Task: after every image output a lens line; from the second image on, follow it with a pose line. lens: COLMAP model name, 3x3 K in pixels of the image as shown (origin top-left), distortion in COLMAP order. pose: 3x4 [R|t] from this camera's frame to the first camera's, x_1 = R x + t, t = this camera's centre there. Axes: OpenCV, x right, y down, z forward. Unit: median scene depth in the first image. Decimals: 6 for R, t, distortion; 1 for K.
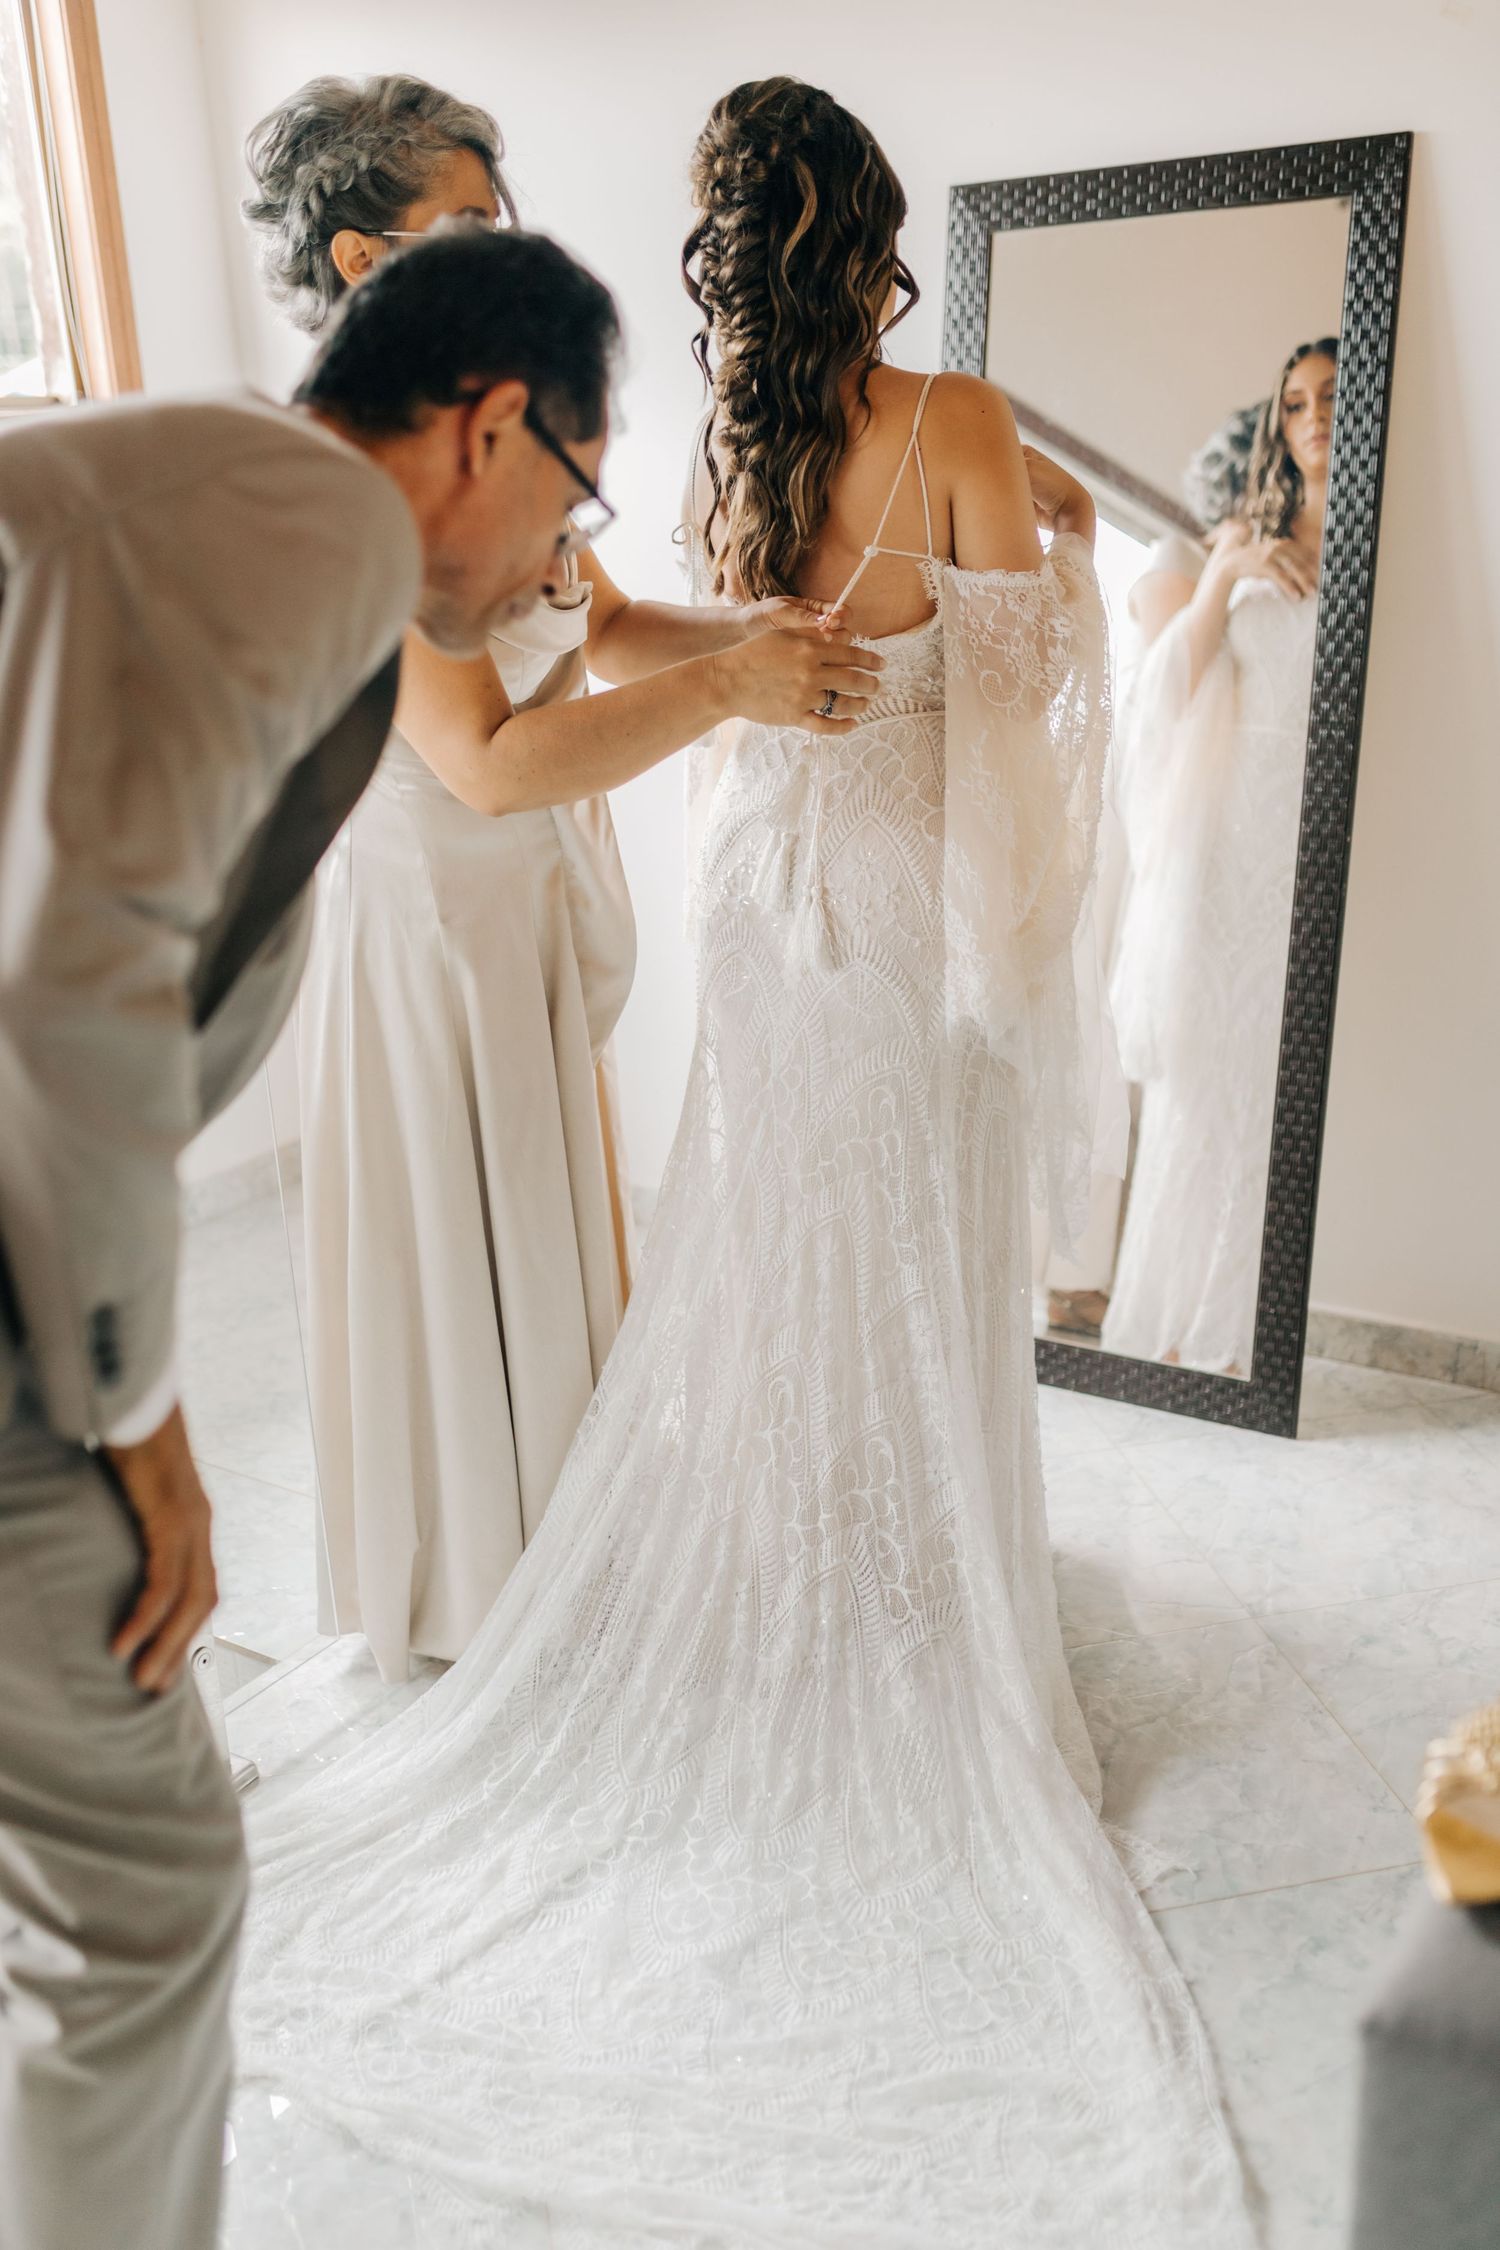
lens RADIAL K [[2172.9, 0, 751.2], [0, 2172.9, 1131.1], [0, 0, 1]] dist [0.010381, 0.000000]
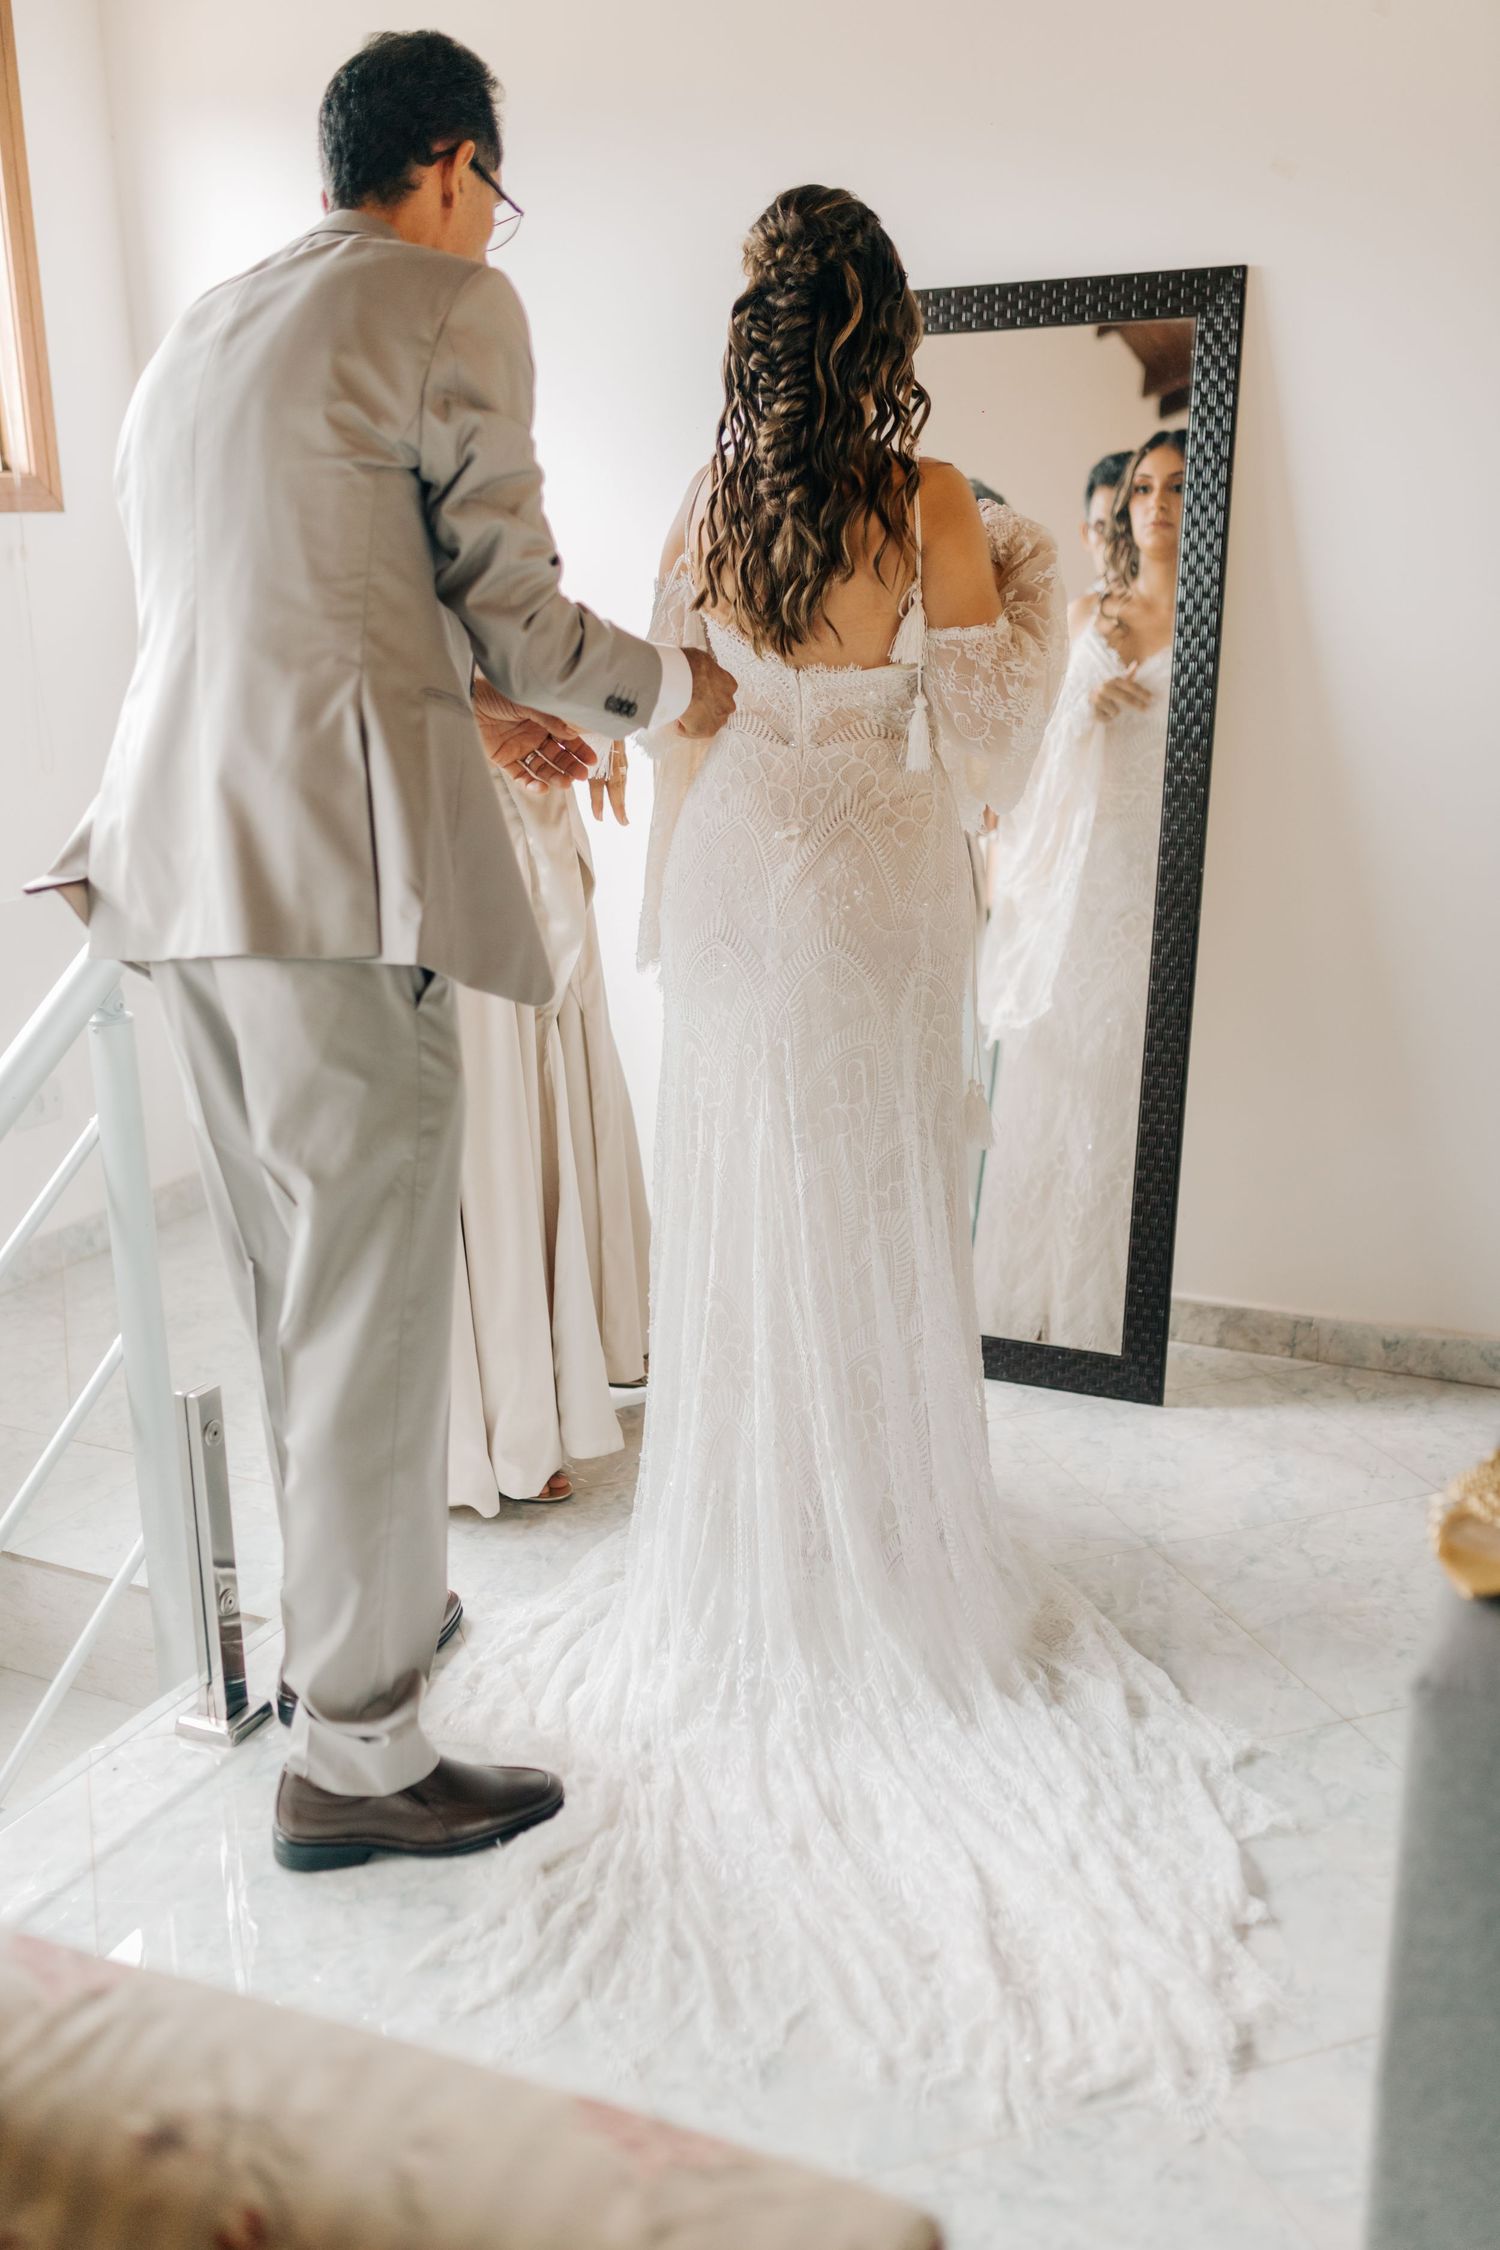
lens RADIAL K [[2172.9, 0, 759.2], [0, 2172.9, 1143.2], [0, 0, 1]] dist [0.010381, 0.000000]
pose [[0.991226, -0.009563, 0.131832, -0.108518], [0.015657, 0.998852, -0.045261, 0.057119], [-0.131248, 0.046928, 0.990238, -0.094197]]
